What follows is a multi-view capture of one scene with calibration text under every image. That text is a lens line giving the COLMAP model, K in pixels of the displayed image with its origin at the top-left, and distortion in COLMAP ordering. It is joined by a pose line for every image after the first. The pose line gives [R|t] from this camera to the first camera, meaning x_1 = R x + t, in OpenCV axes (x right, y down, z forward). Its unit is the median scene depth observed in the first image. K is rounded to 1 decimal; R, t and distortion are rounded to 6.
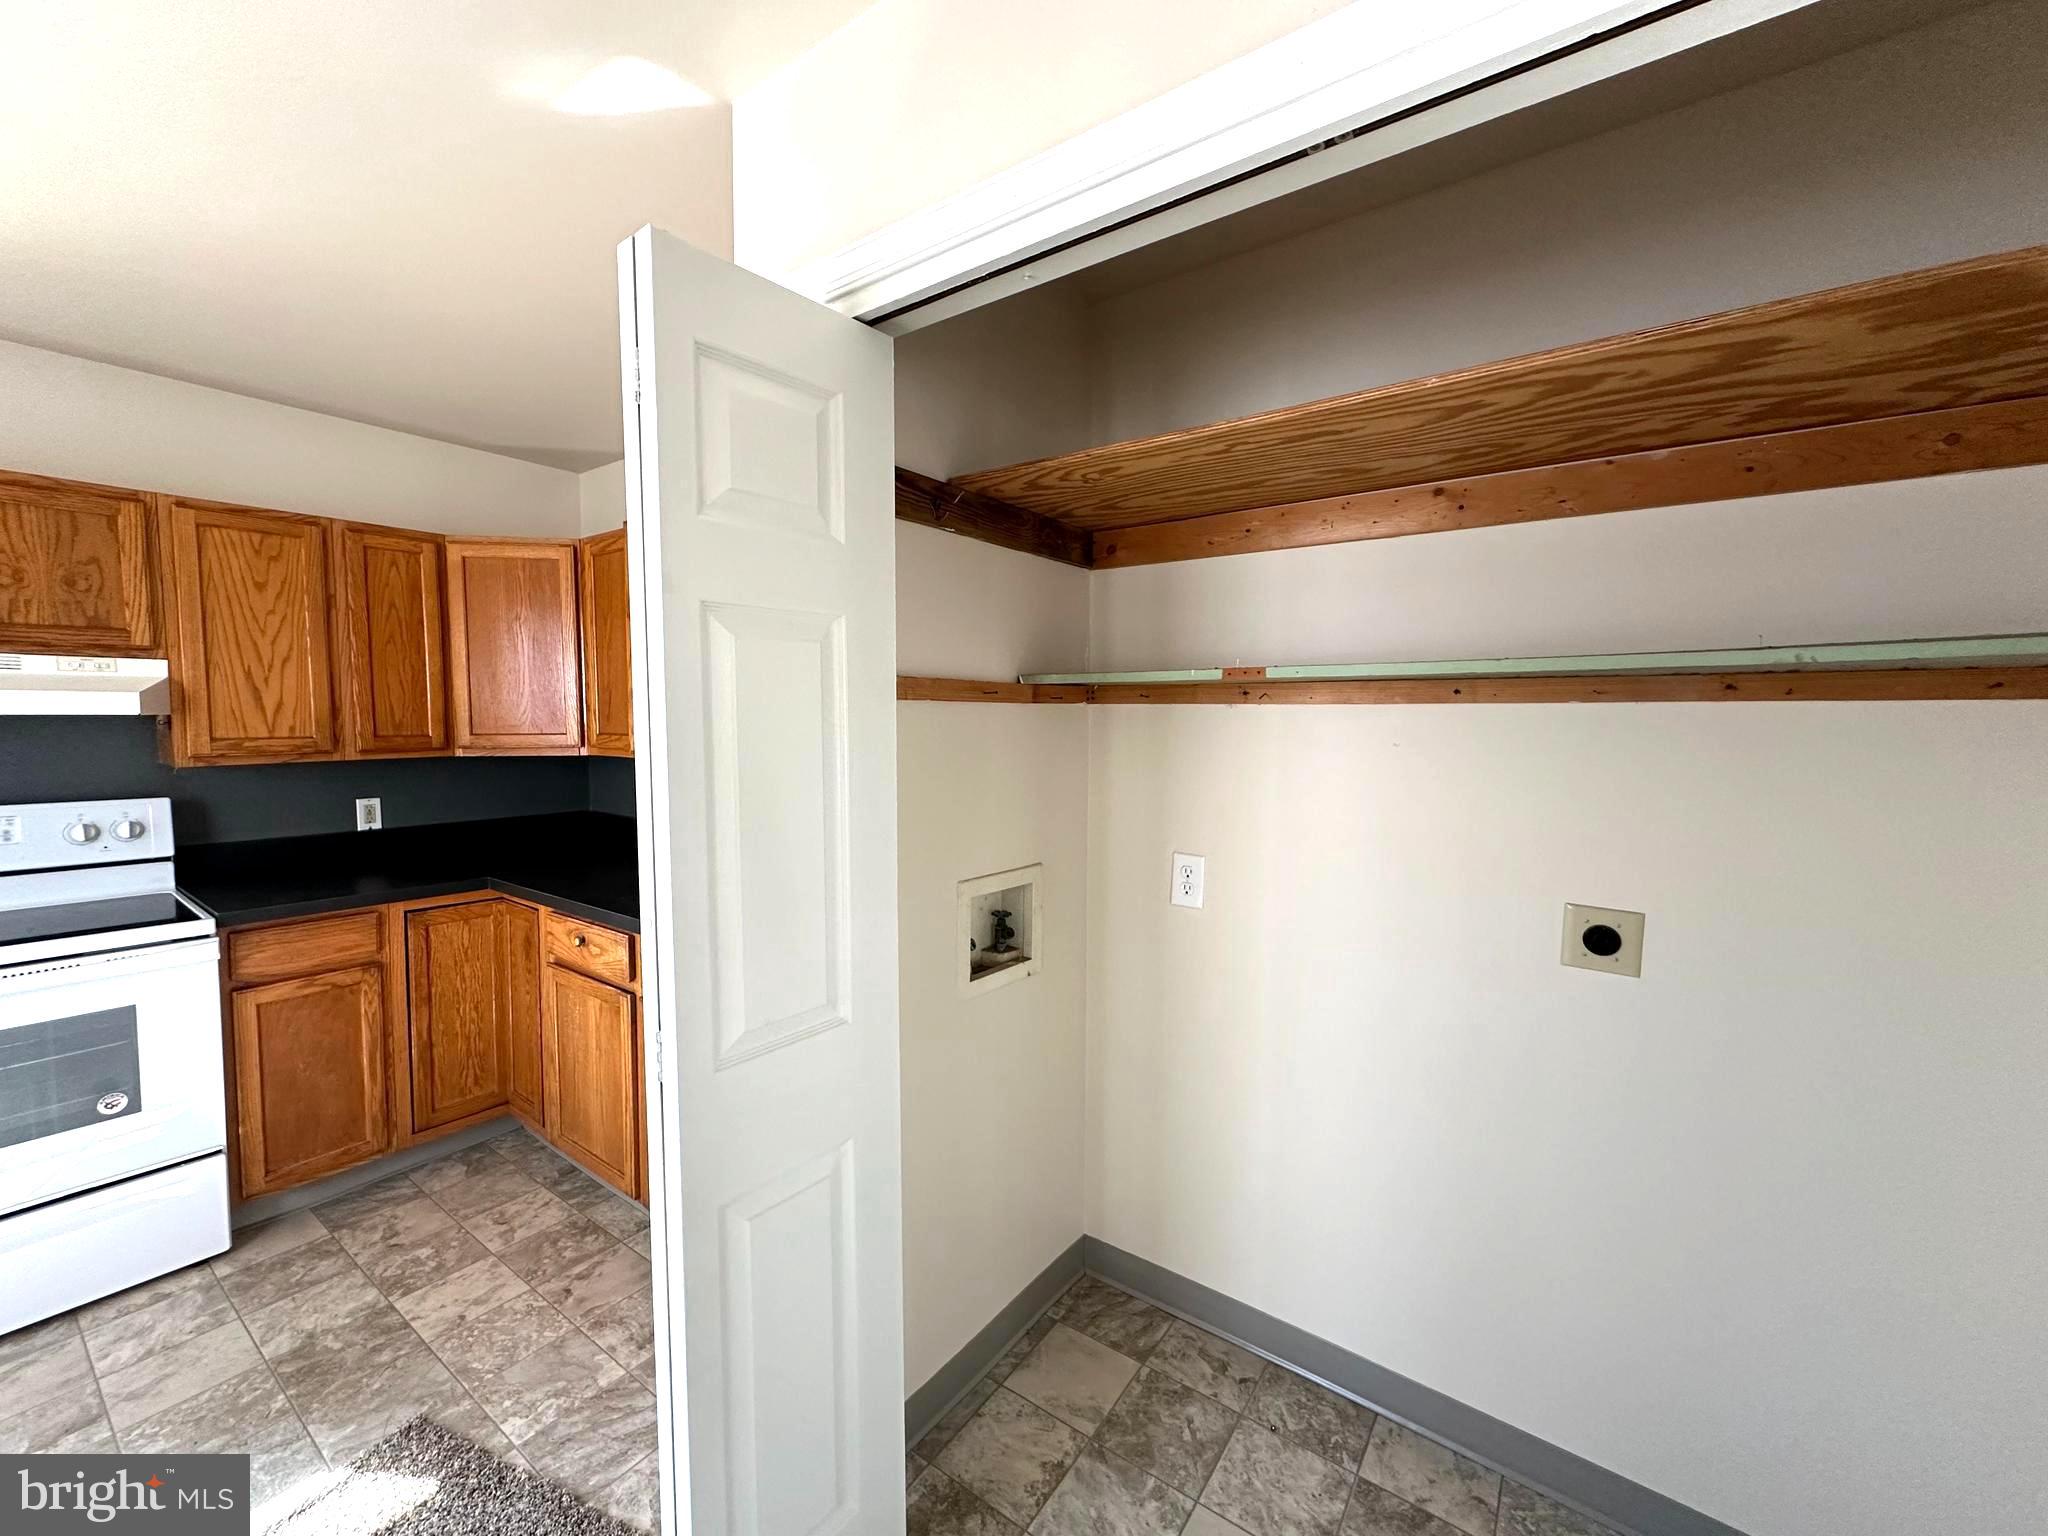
lens RADIAL K [[804.6, 0, 1028.3], [0, 804.6, 766.6], [0, 0, 1]] dist [-0.010168, 0.000549]
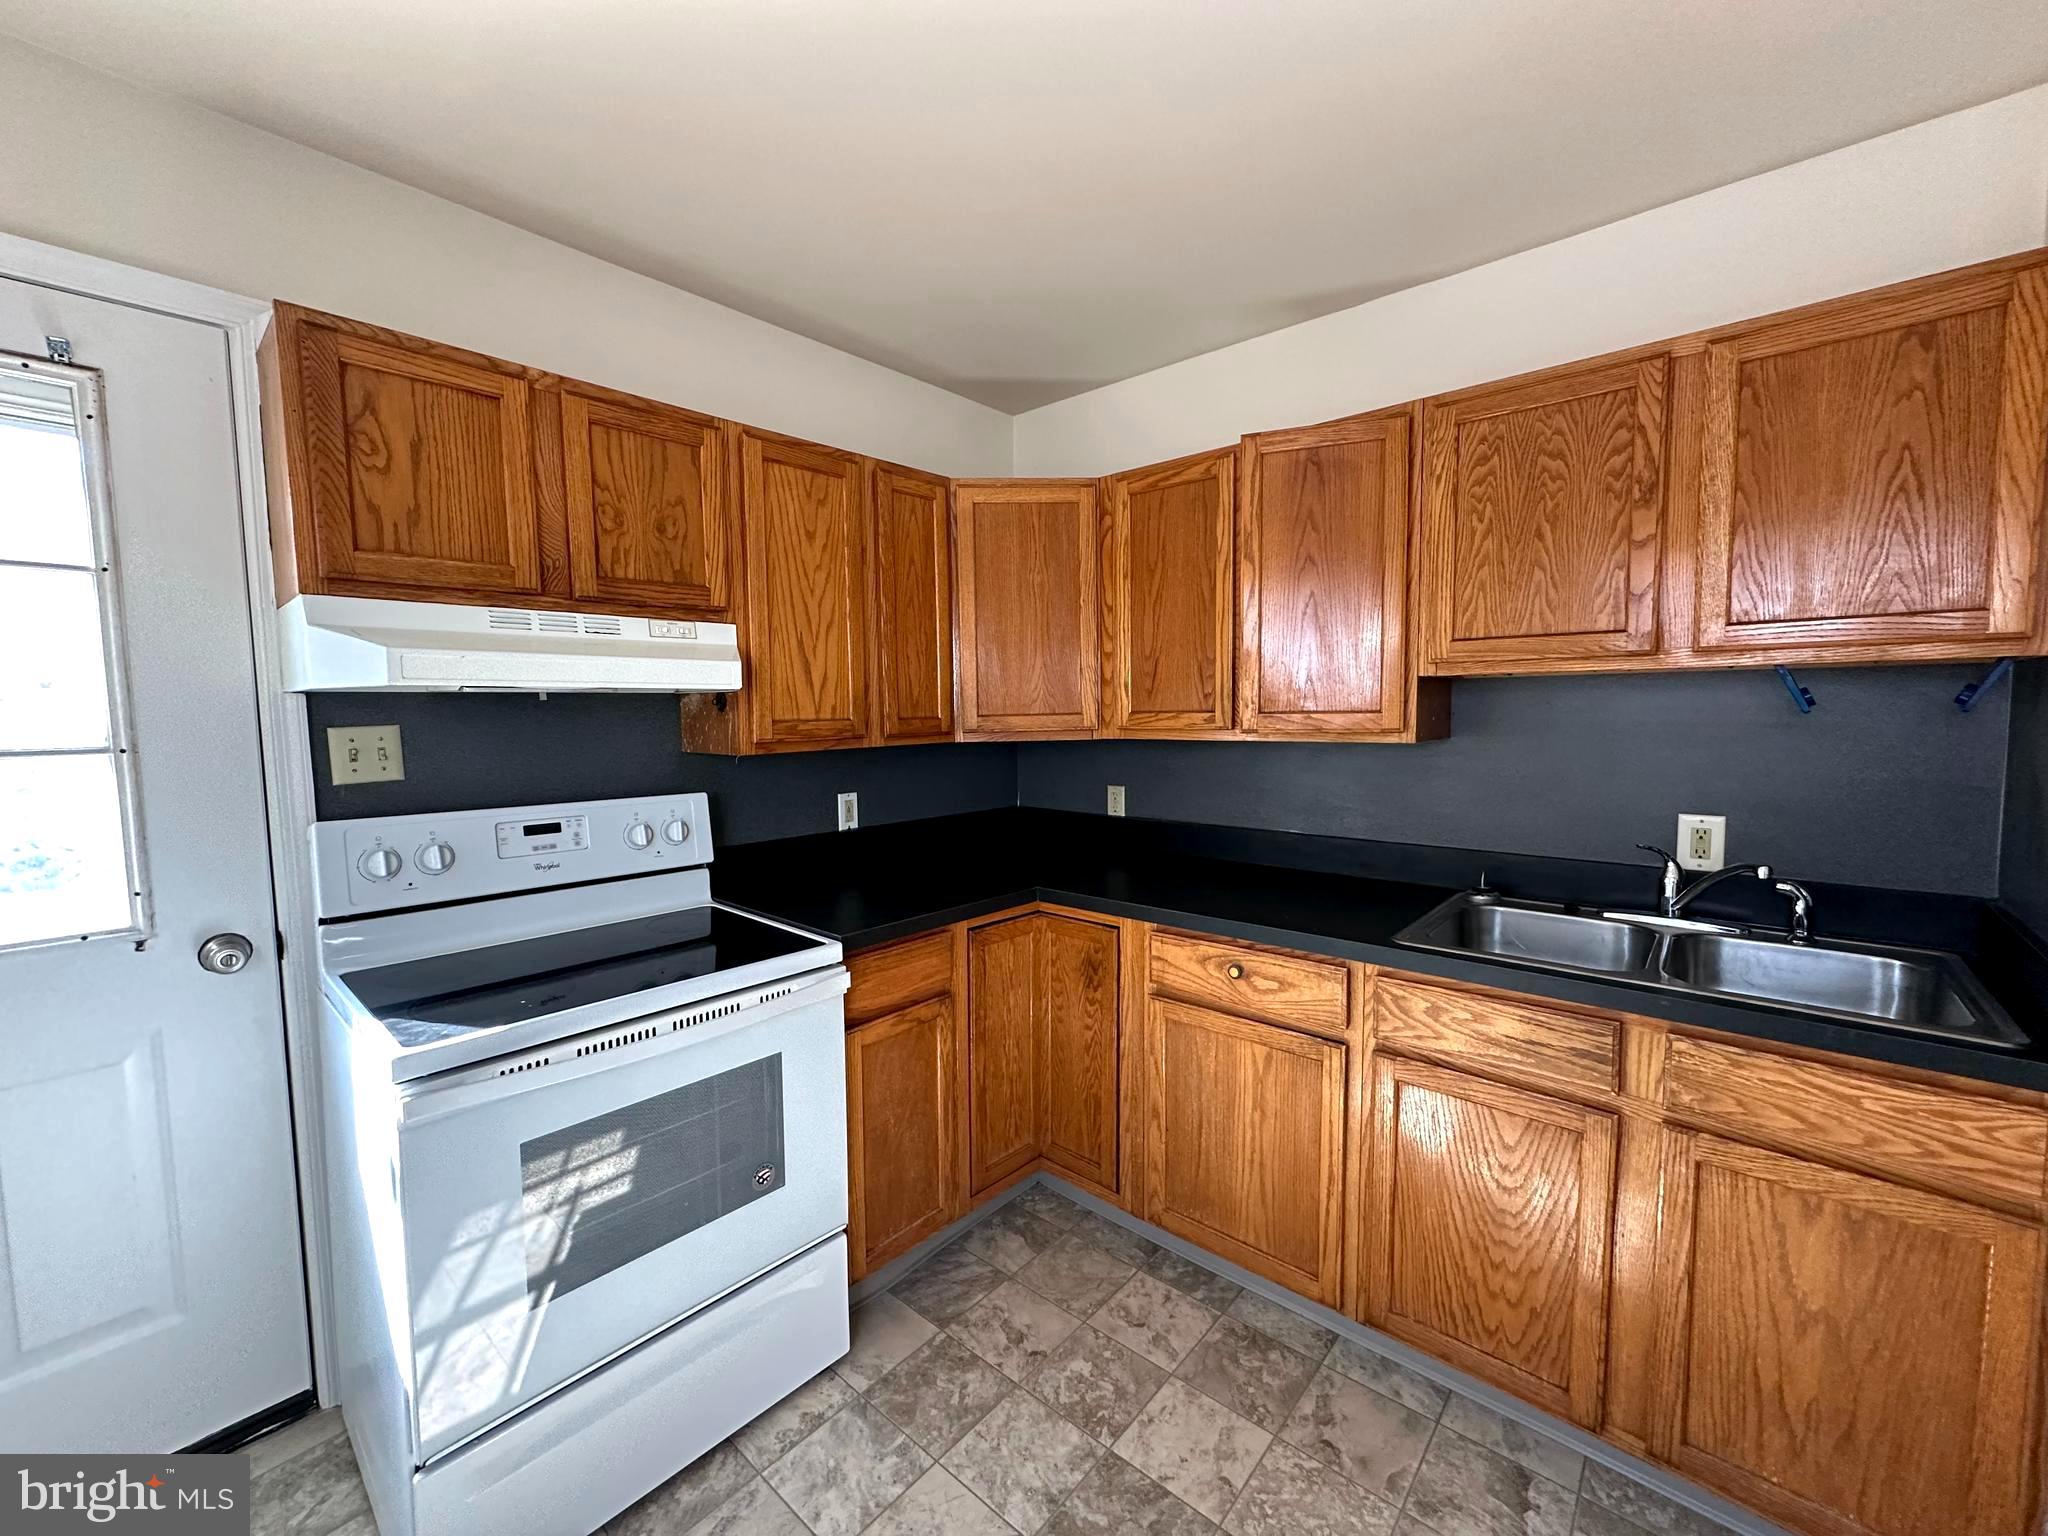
lens RADIAL K [[820.5, 0, 1024.6], [0, 820.5, 768.0], [0, 0, 1]] dist [0.000352, 0.000256]
pose [[0.994353, -0.009667, -0.105679, -0.660404], [0.010567, 0.999912, 0.007964, 0.009881], [0.105593, -0.009036, 0.994368, 0.176297]]
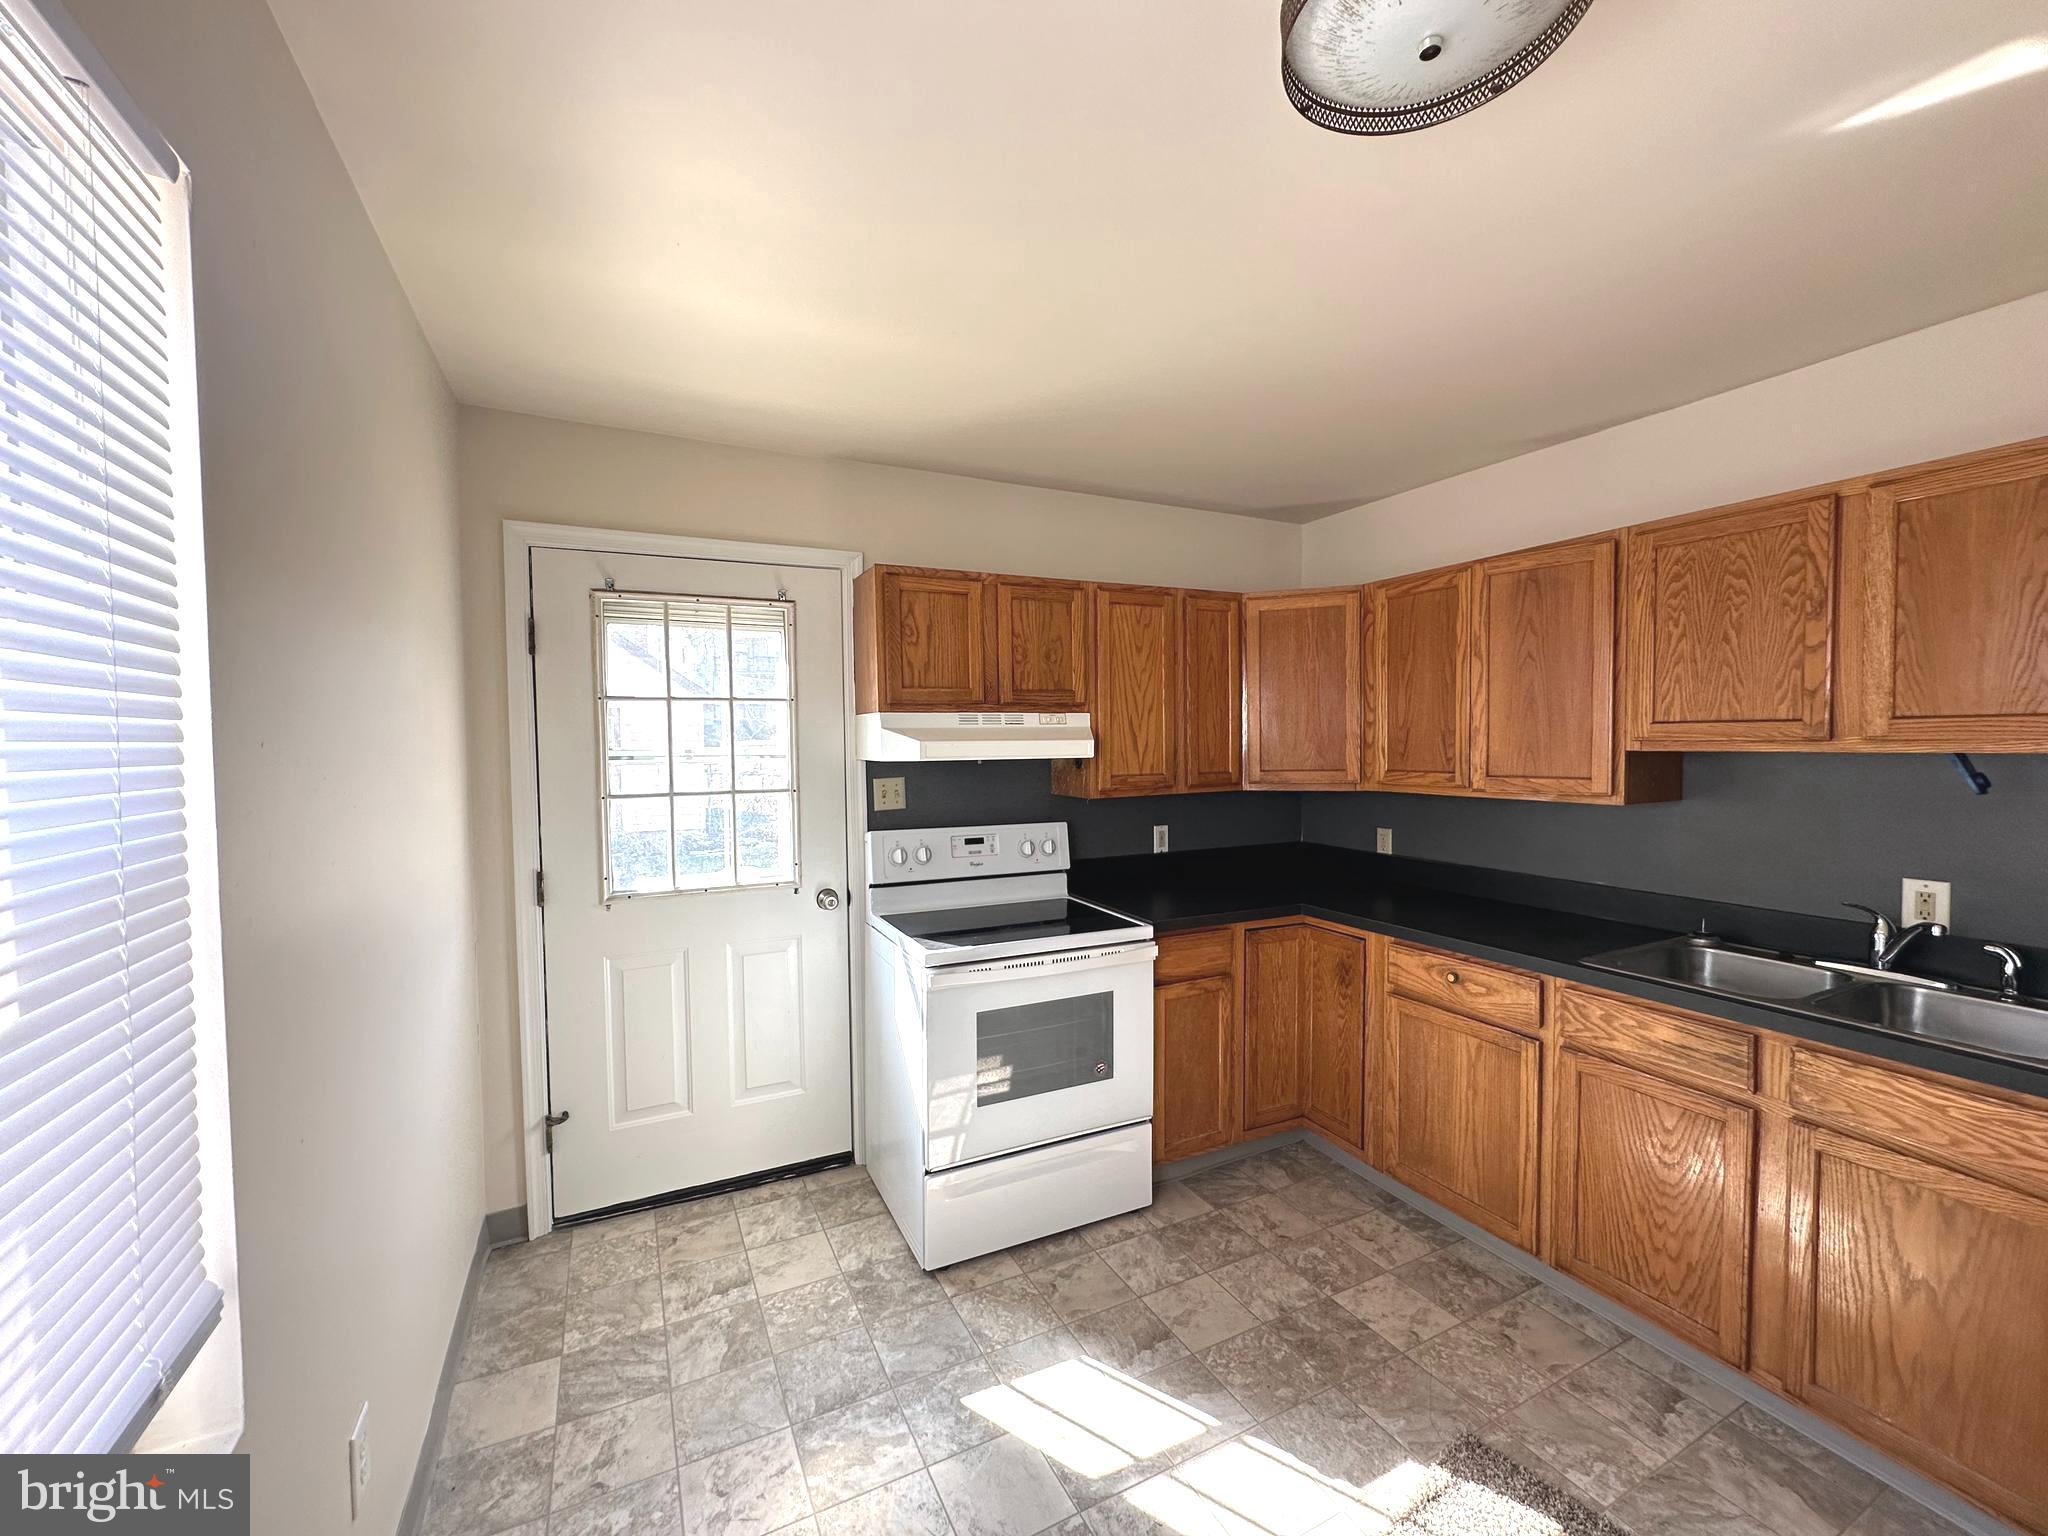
lens RADIAL K [[835.3, 0, 1025.3], [0, 835.3, 766.3], [0, 0, 1]] dist [0.010273, -0.000171]
pose [[0.882649, 0.001473, -0.470031, -0.523660], [-0.015479, 0.999544, -0.025935, -0.013521], [0.469778, 0.030168, 0.882269, -0.196564]]
